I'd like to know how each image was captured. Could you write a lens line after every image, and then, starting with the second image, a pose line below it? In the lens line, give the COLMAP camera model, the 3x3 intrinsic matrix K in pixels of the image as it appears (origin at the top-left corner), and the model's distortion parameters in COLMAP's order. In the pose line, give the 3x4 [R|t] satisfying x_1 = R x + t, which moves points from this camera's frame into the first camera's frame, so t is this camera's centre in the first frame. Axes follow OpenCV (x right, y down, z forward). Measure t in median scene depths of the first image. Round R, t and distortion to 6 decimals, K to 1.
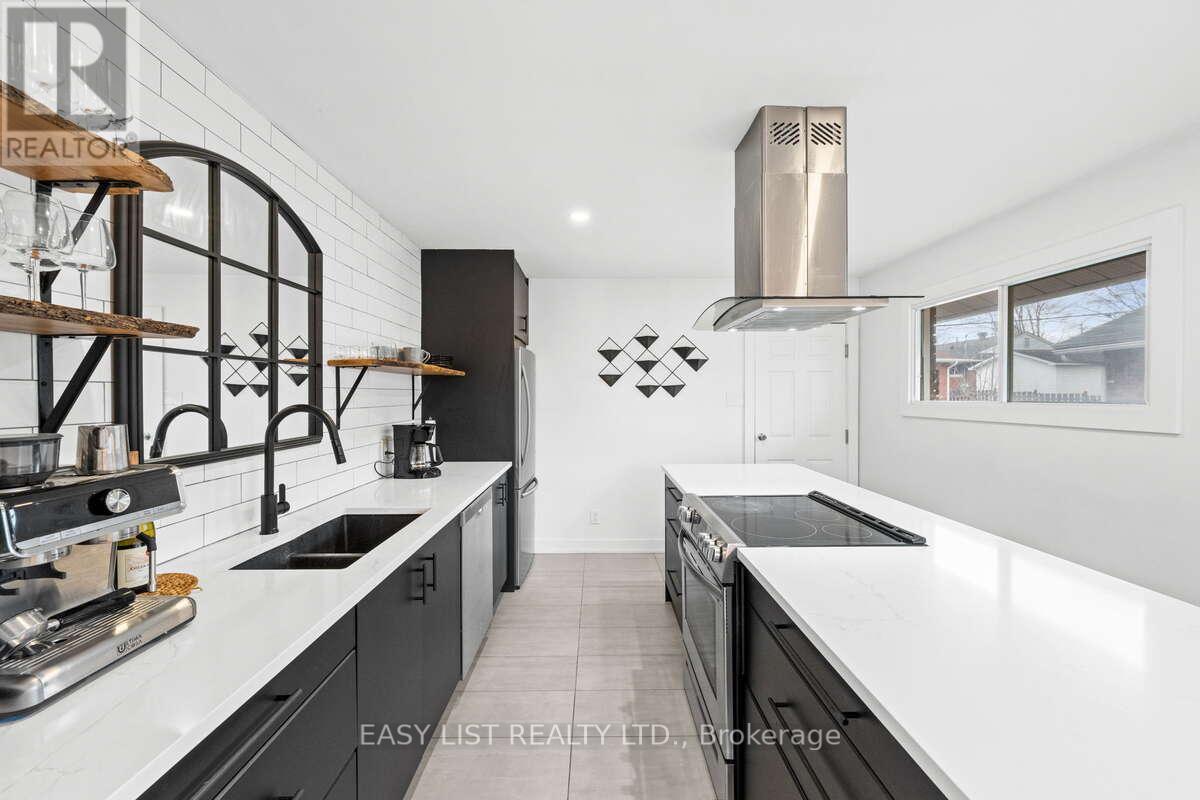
lens RADIAL K [[466.2, 0, 595.3], [0, 466.2, 394.7], [0, 0, 1]] dist [0.000077, 0.000078]
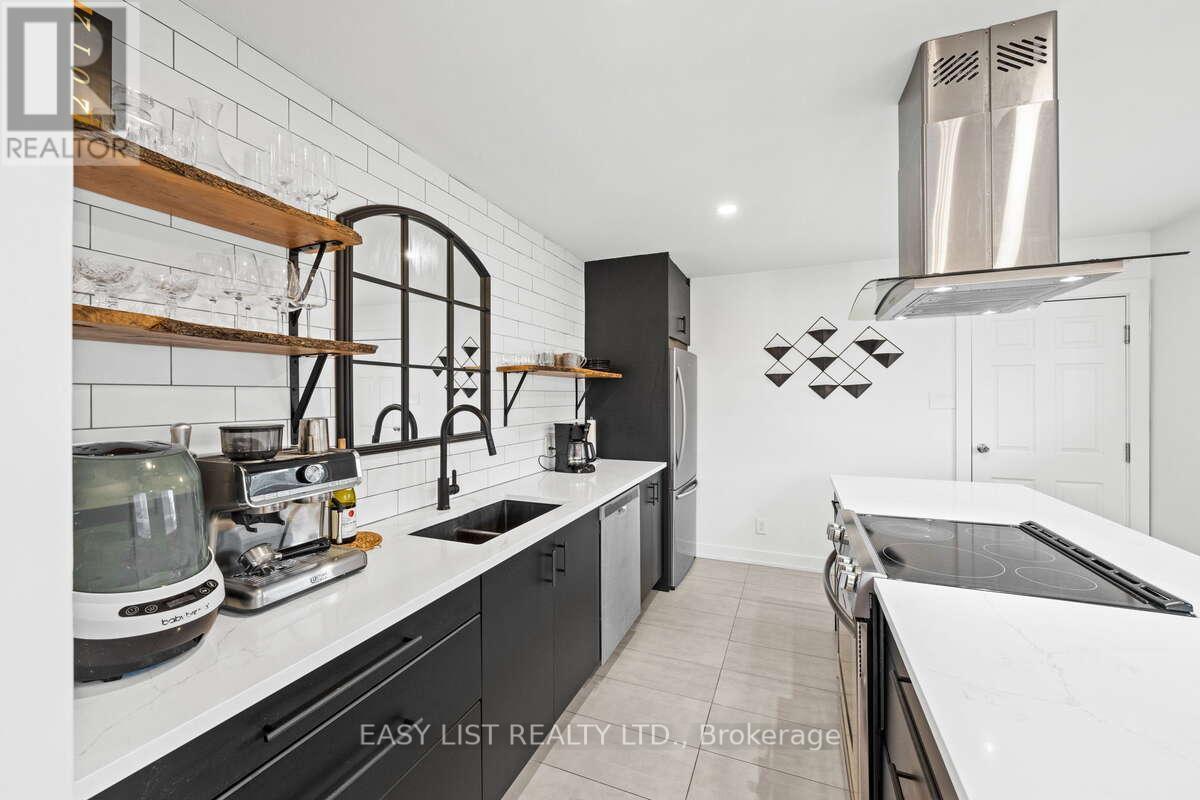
lens RADIAL K [[466.2, 0, 595.3], [0, 466.2, 394.7], [0, 0, 1]] dist [0.000077, 0.000078]
pose [[0.921002, -0.003030, -0.389547, 0.116739], [0.002254, 0.999994, -0.002450, -0.000701], [0.389552, 0.001379, 0.921003, 0.018983]]
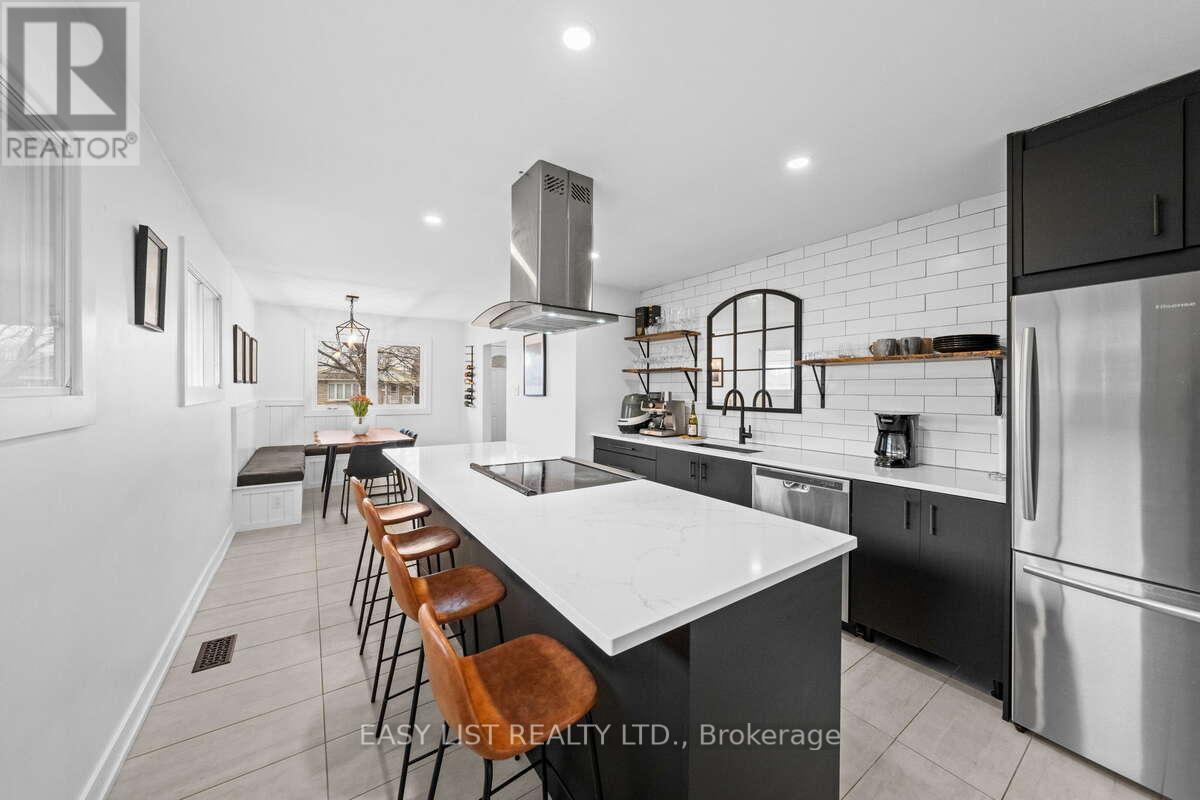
lens RADIAL K [[466.2, 0, 595.3], [0, 466.2, 394.7], [0, 0, 1]] dist [0.000077, 0.000078]
pose [[-0.840870, 0.000934, -0.541236, 0.941753], [-0.002557, 0.999980, 0.005699, 0.028839], [0.541231, 0.006176, -0.840852, 2.031959]]
